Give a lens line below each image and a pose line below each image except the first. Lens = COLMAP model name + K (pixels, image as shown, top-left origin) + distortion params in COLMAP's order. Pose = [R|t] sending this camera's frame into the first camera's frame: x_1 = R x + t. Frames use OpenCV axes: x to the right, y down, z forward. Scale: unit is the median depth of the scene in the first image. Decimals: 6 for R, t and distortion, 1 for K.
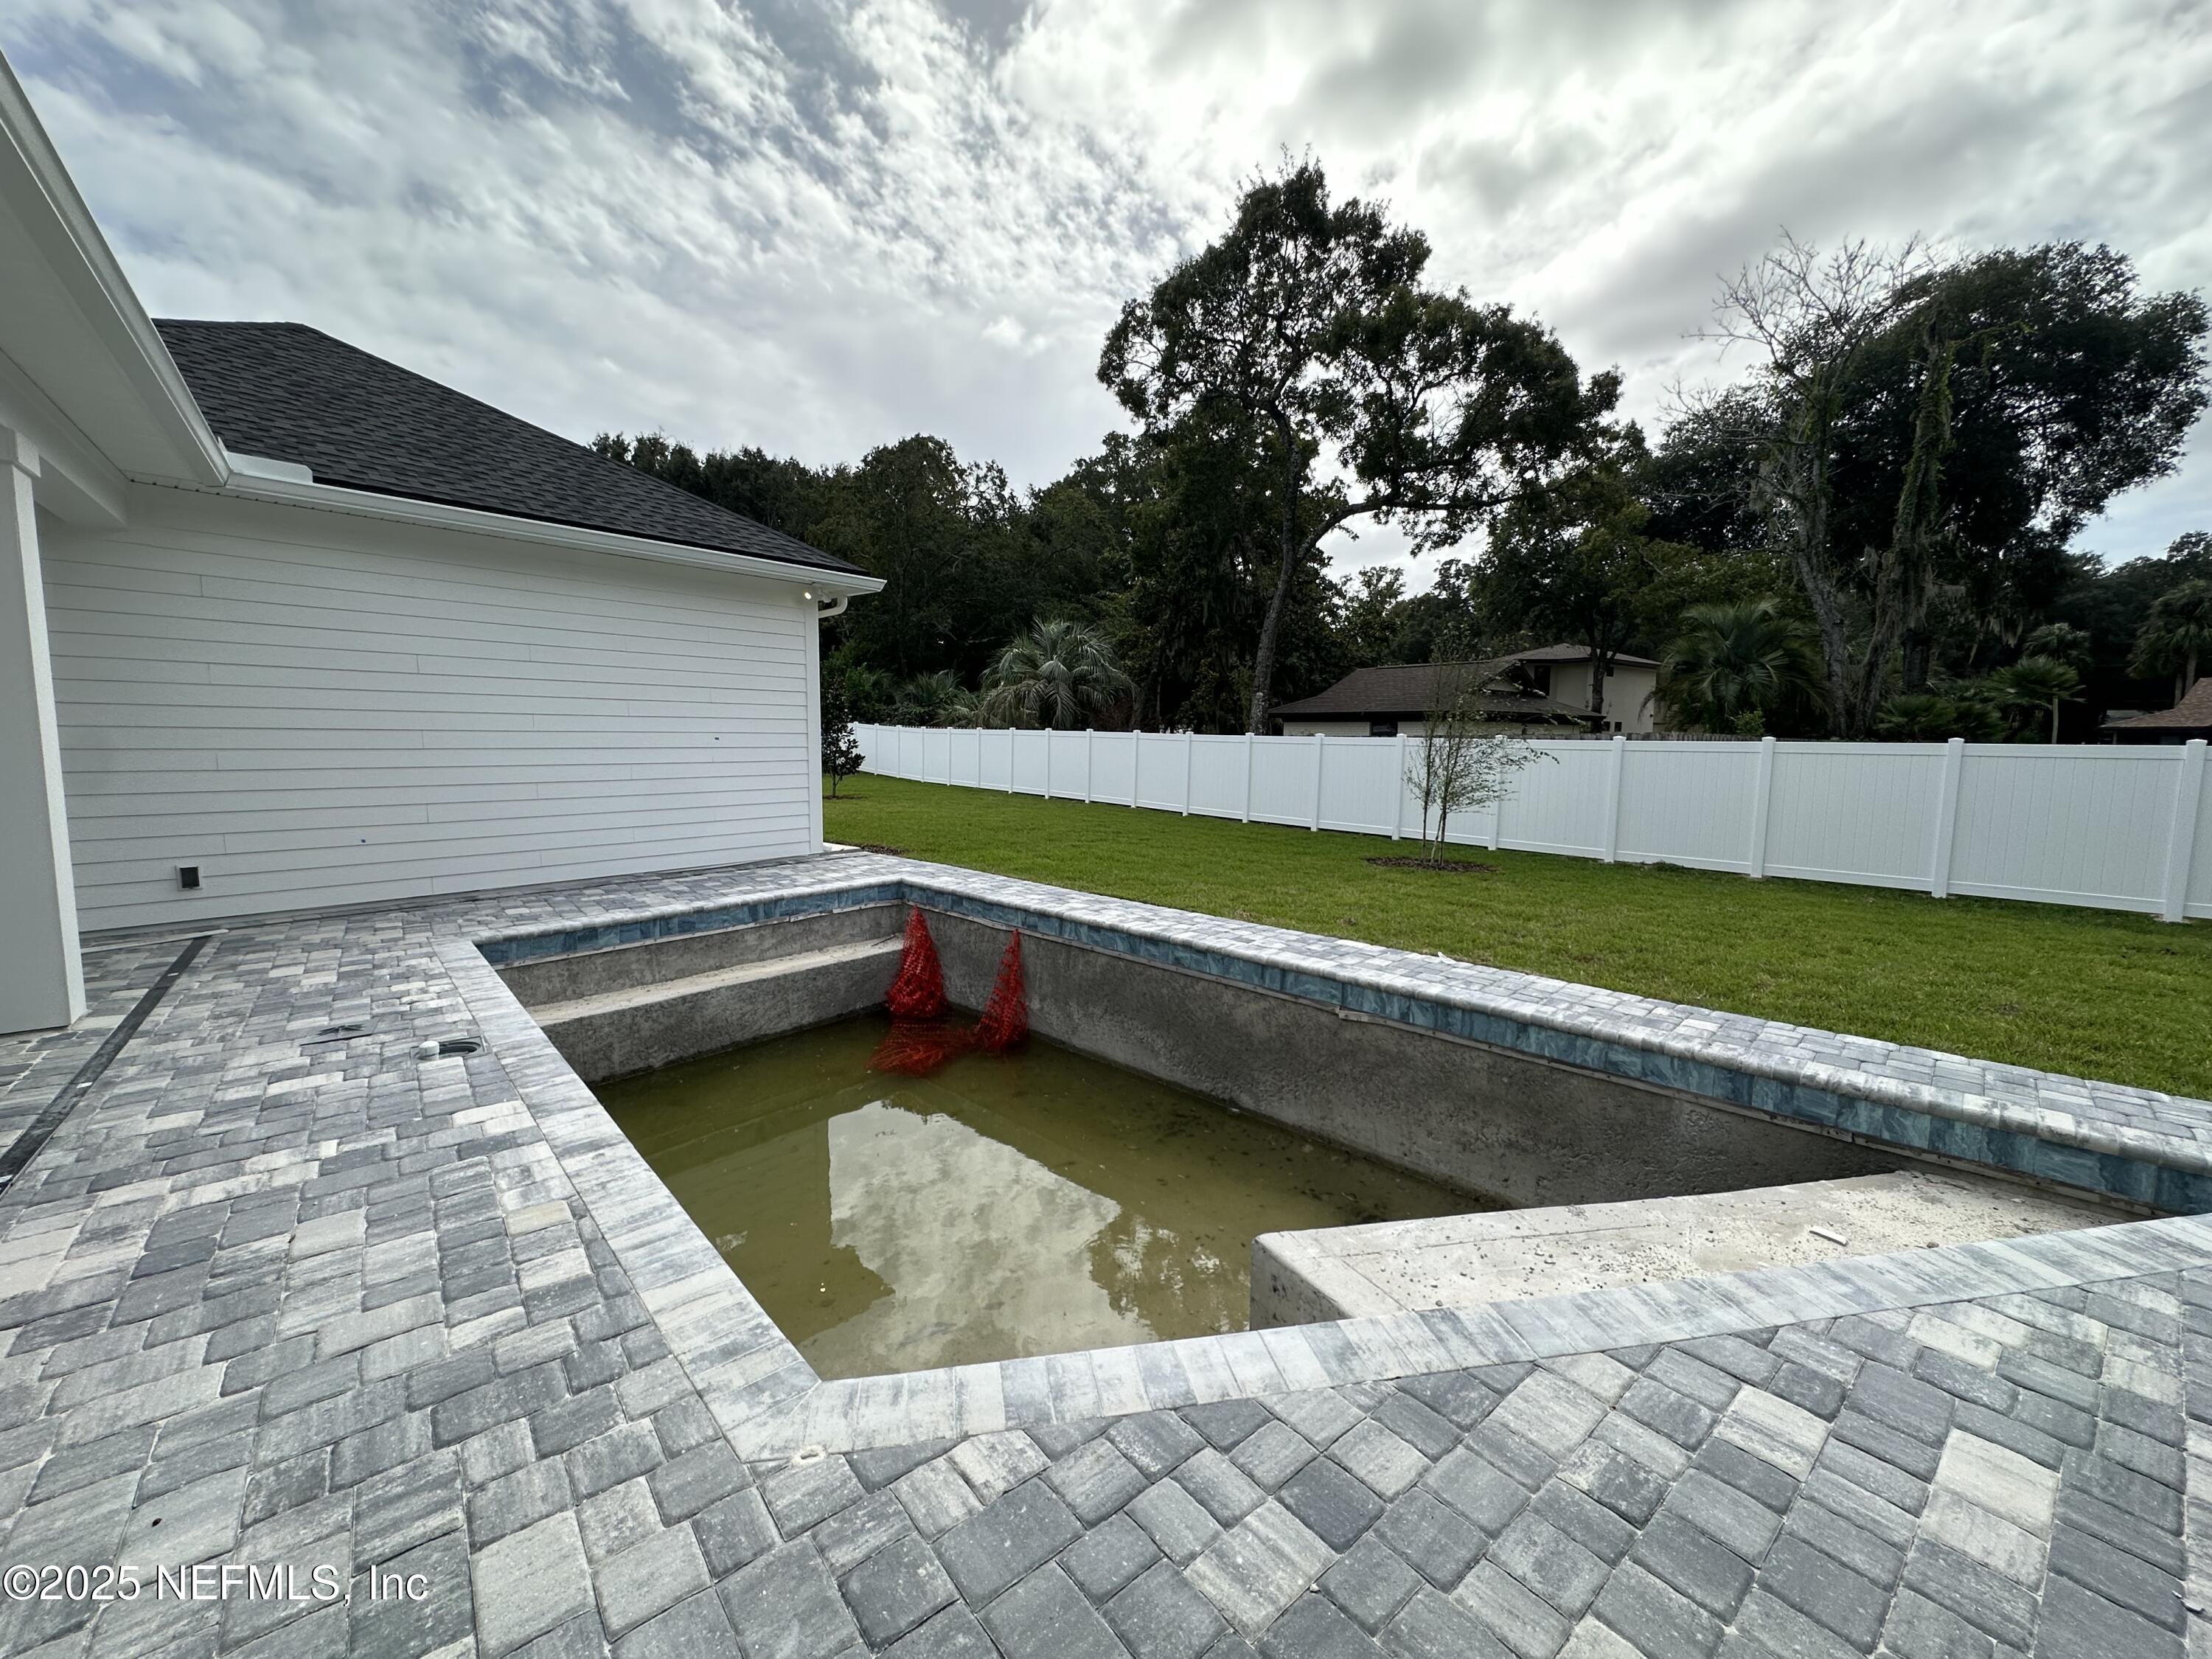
lens RADIAL K [[886.0, 0, 1103.8], [0, 886.0, 830.3], [0, 0, 1]] dist [-0.008339, 0.000345]
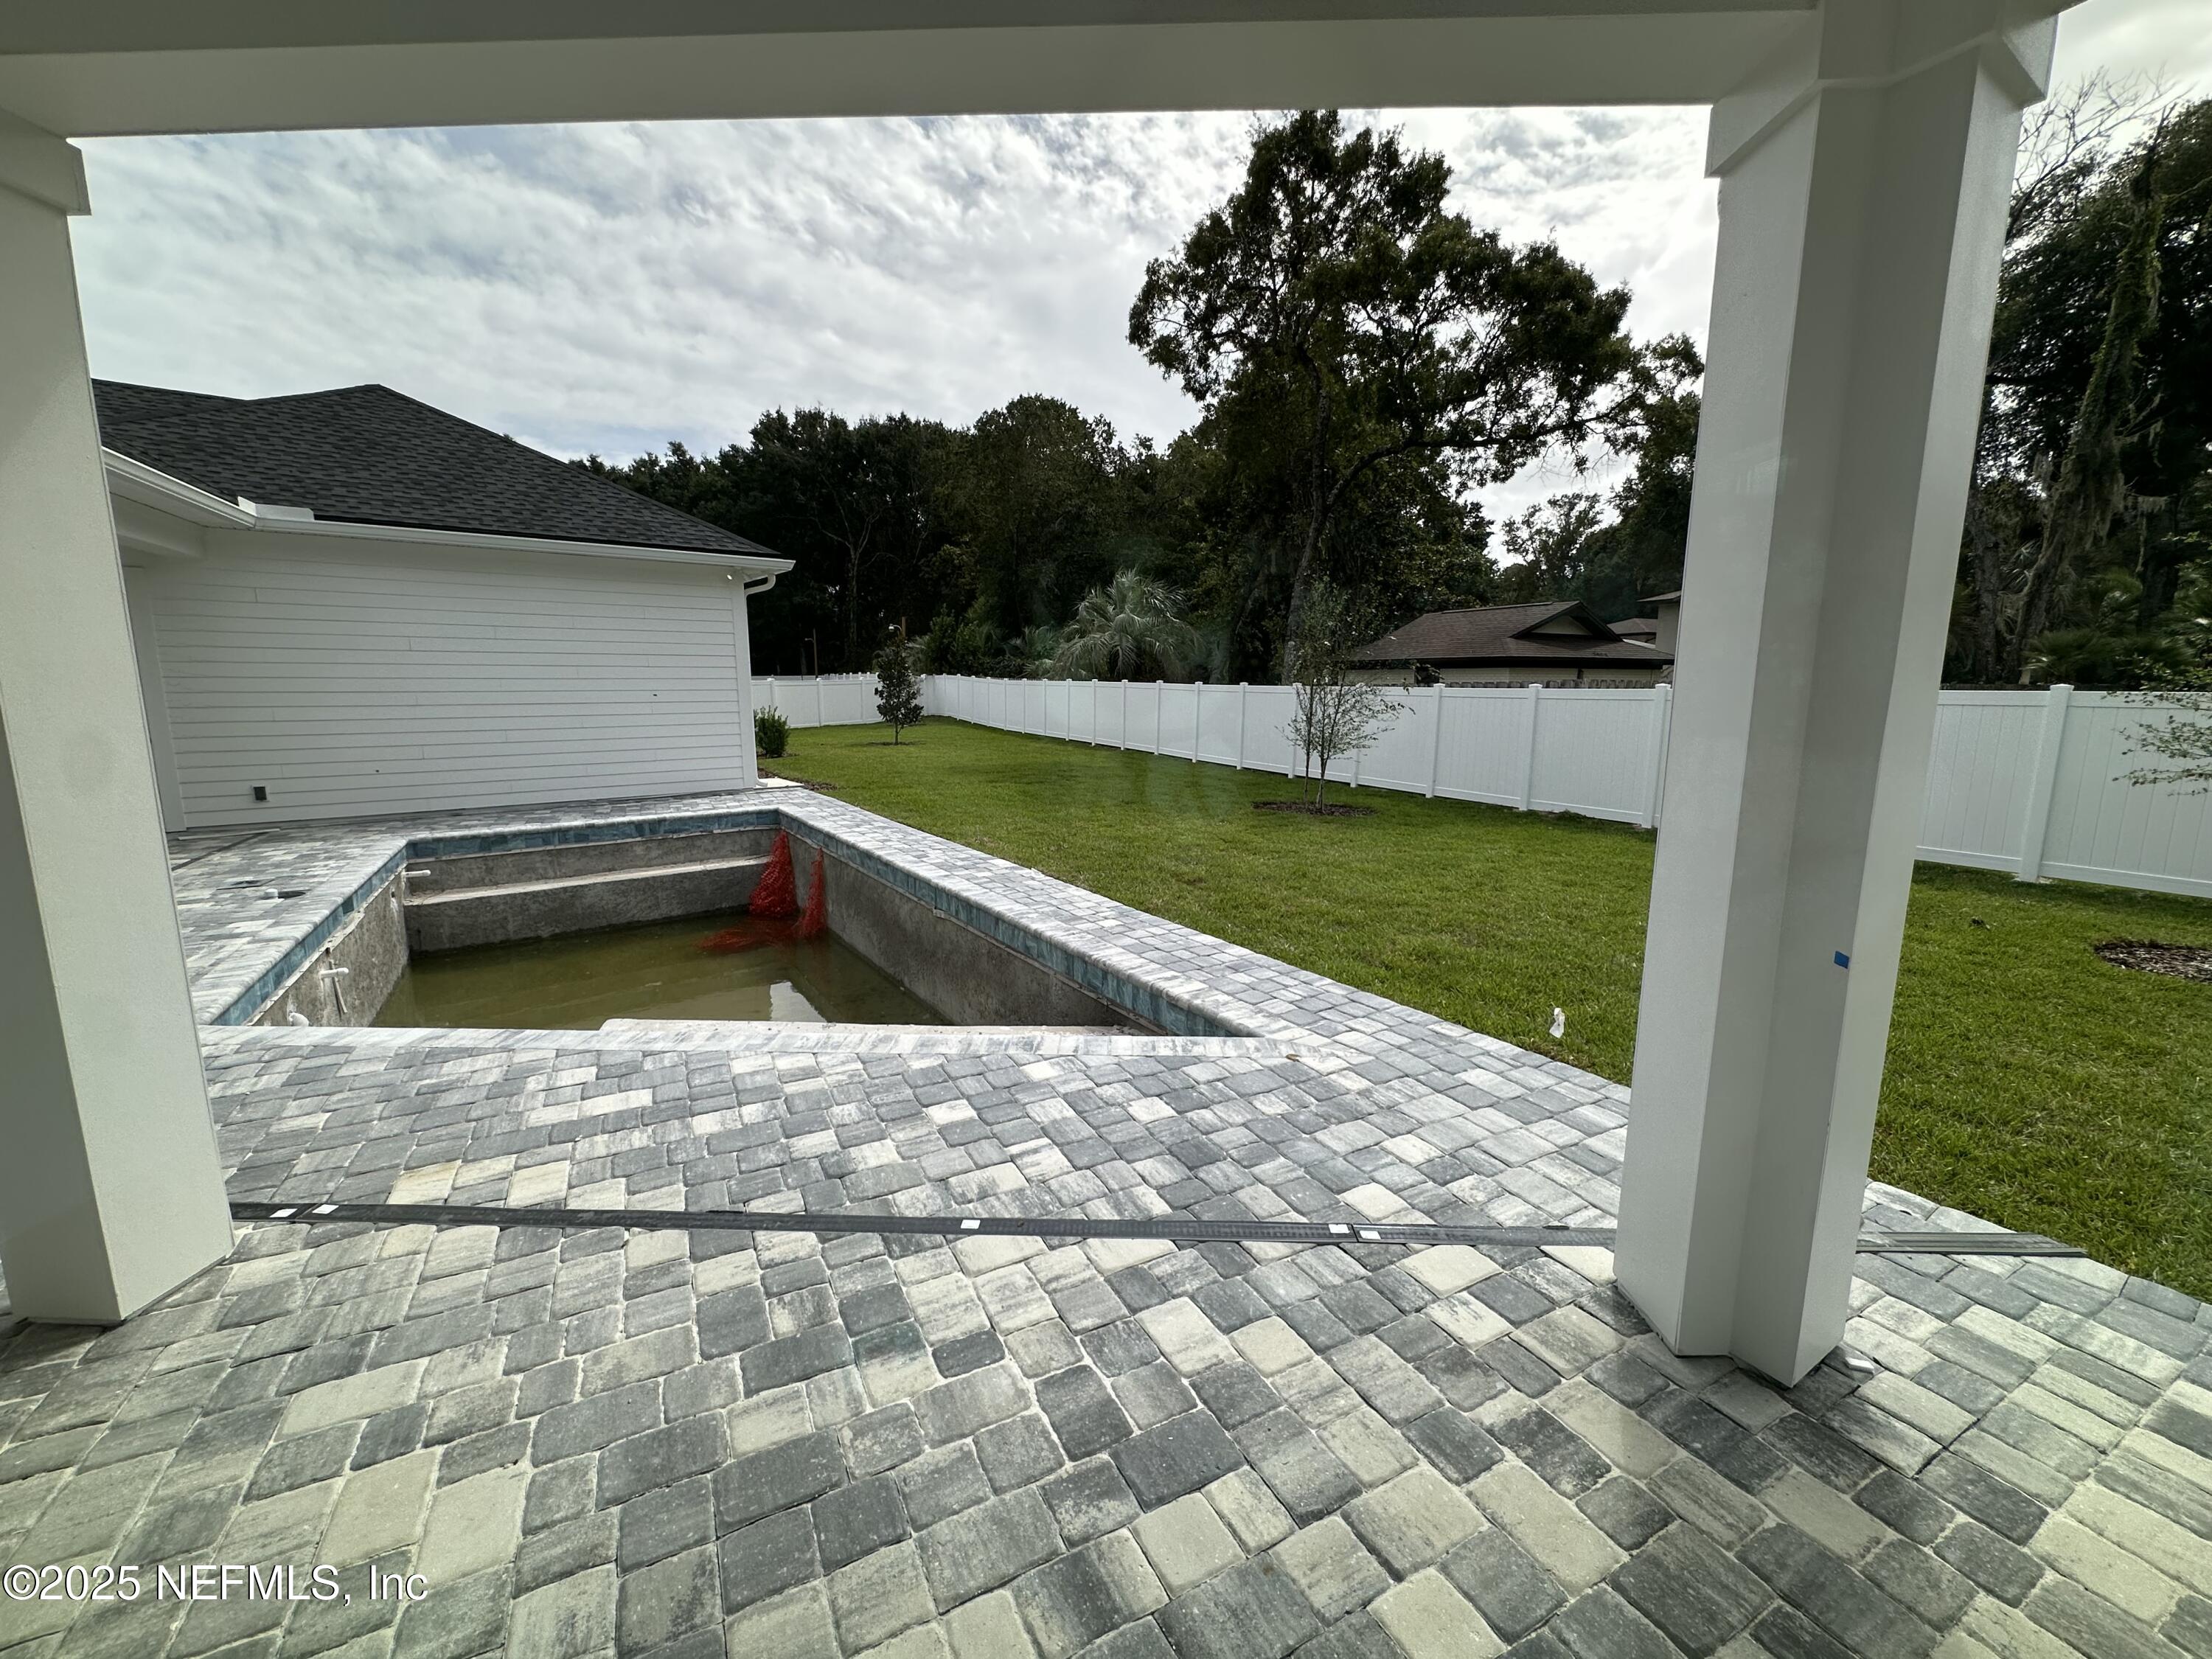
lens RADIAL K [[886.0, 0, 1102.5], [0, 886.0, 826.8], [0, 0, 1]] dist [-0.005048, -0.000456]
pose [[0.978000, 0.023600, -0.207266, 0.542330], [-0.012420, 0.998405, 0.055074, 0.008299], [0.208235, -0.051289, 0.976733, -0.133798]]
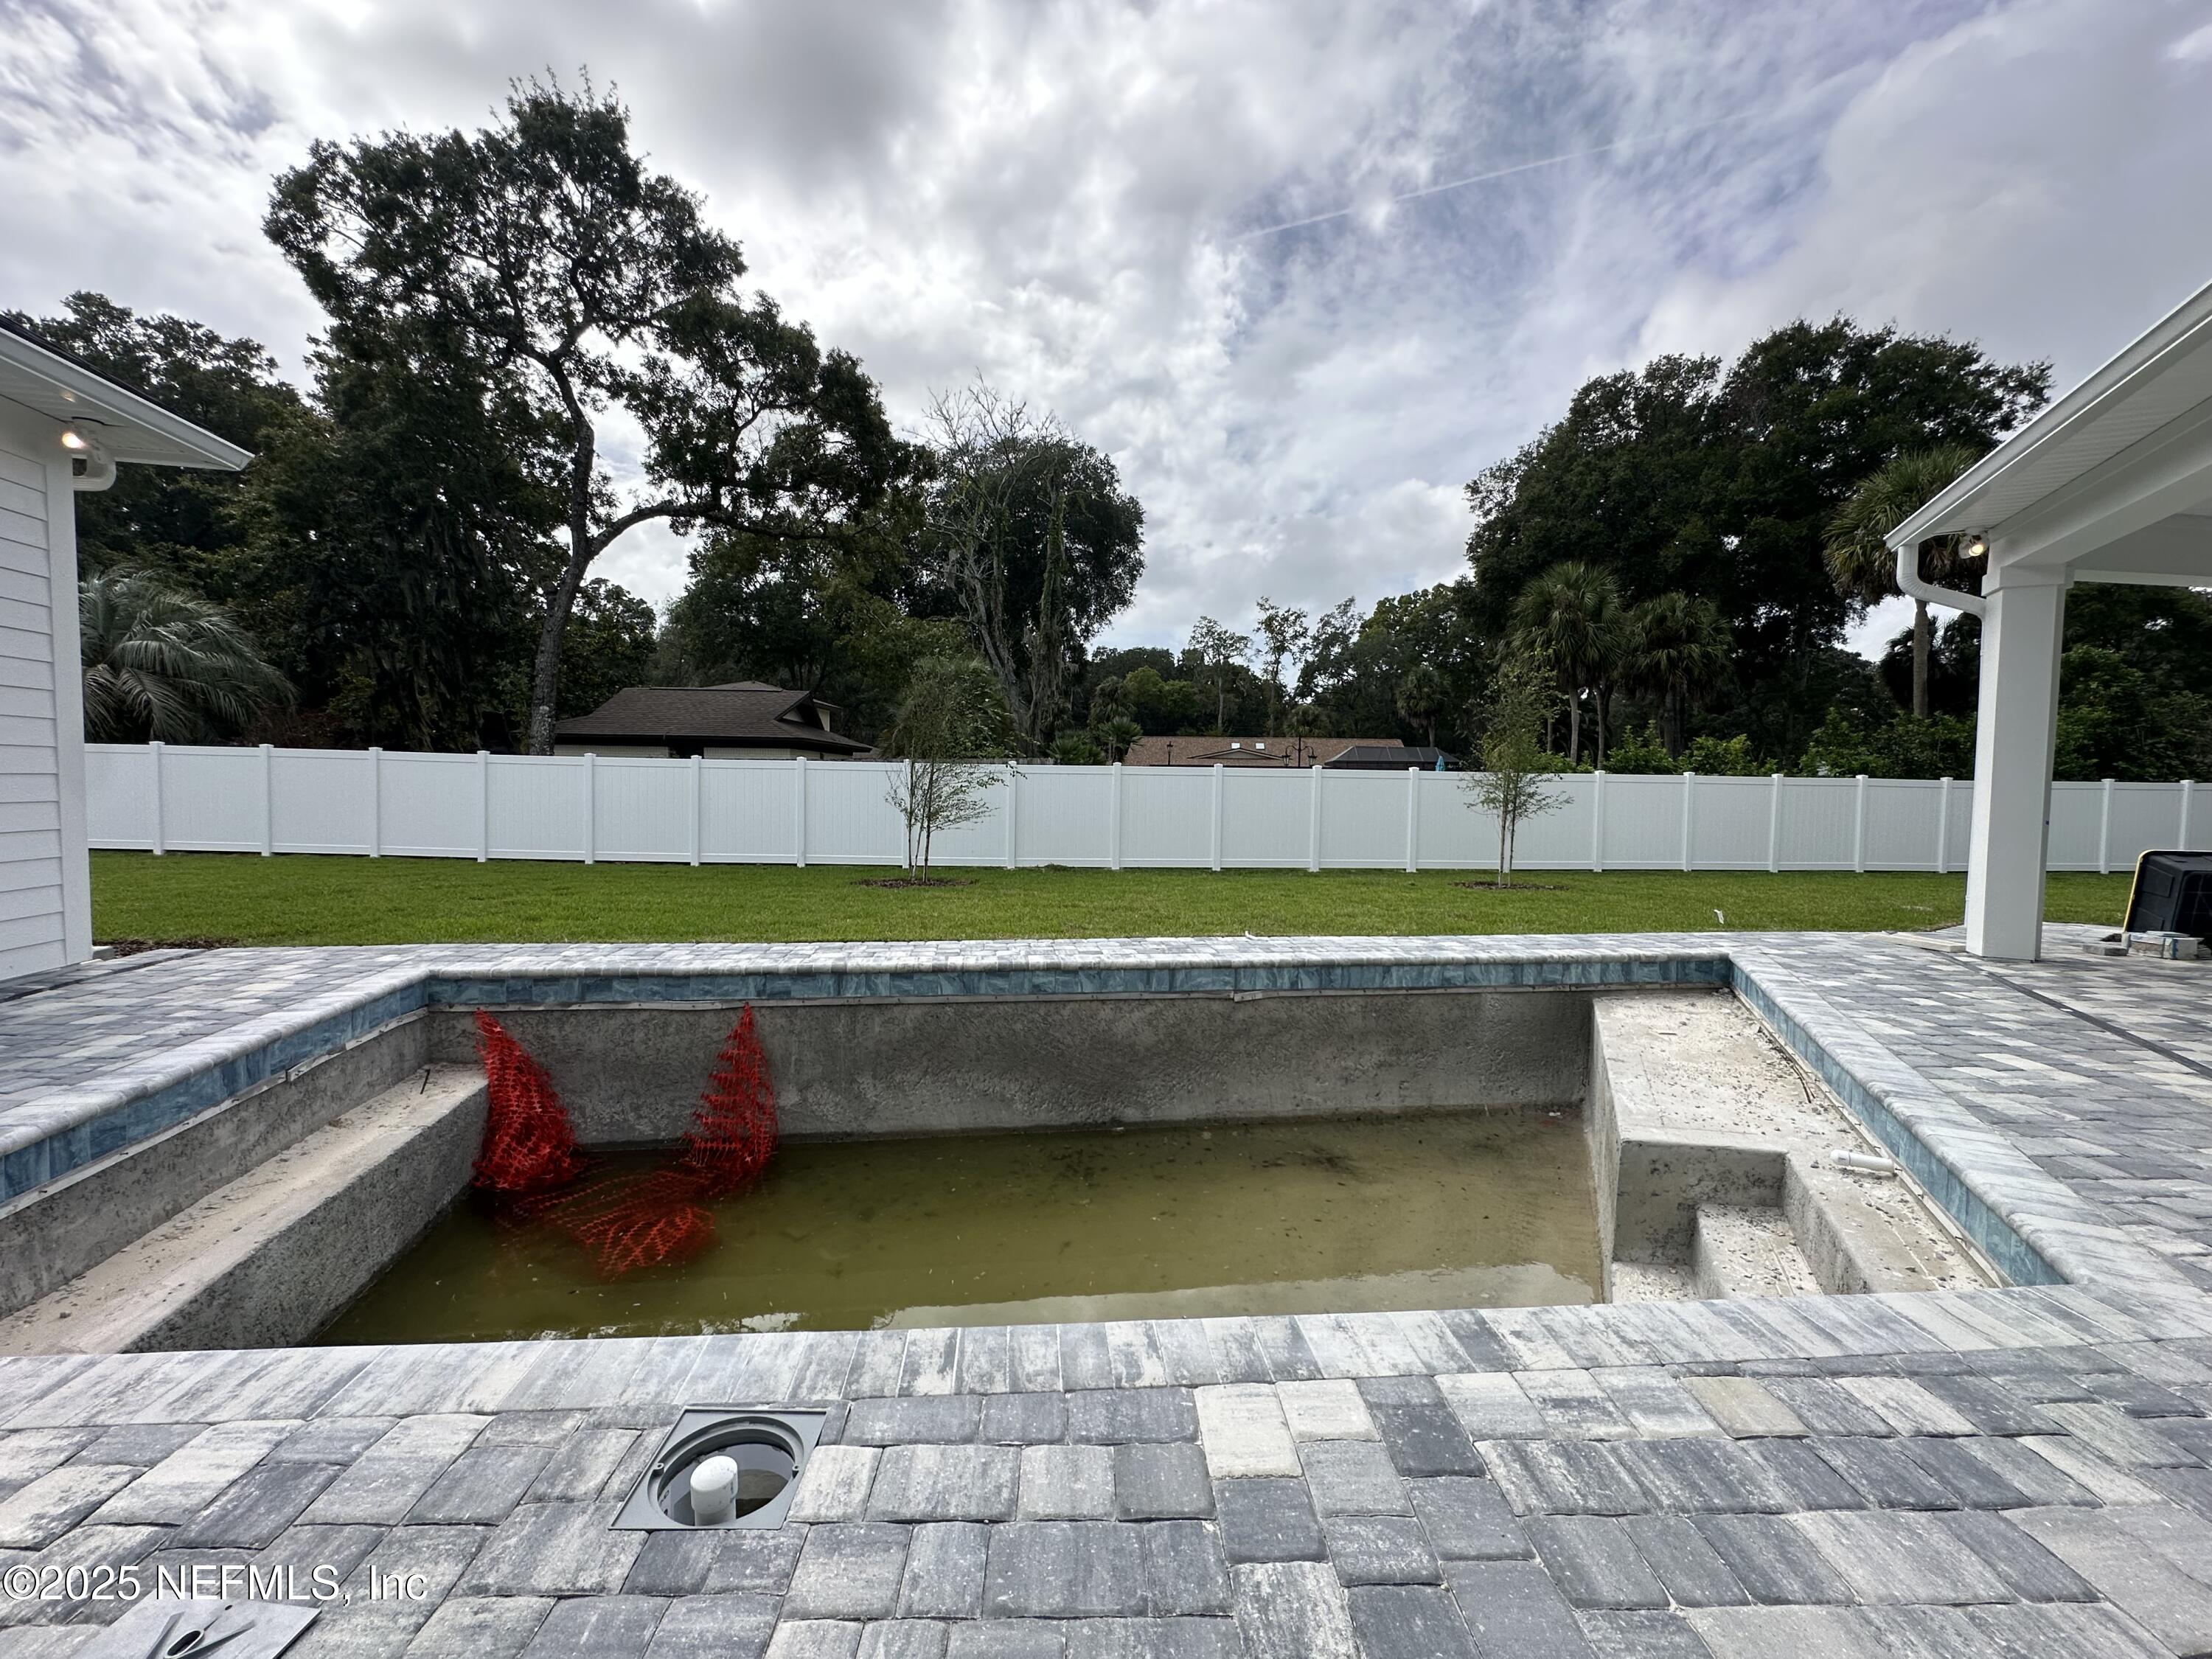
lens RADIAL K [[886.0, 0, 1102.5], [0, 886.0, 826.8], [0, 0, 1]] dist [-0.005048, -0.000456]
pose [[0.610221, -0.041860, 0.791125, -0.478600], [0.076578, 0.997044, -0.006311, -0.004175], [-0.788522, 0.064434, 0.611622, 0.320216]]
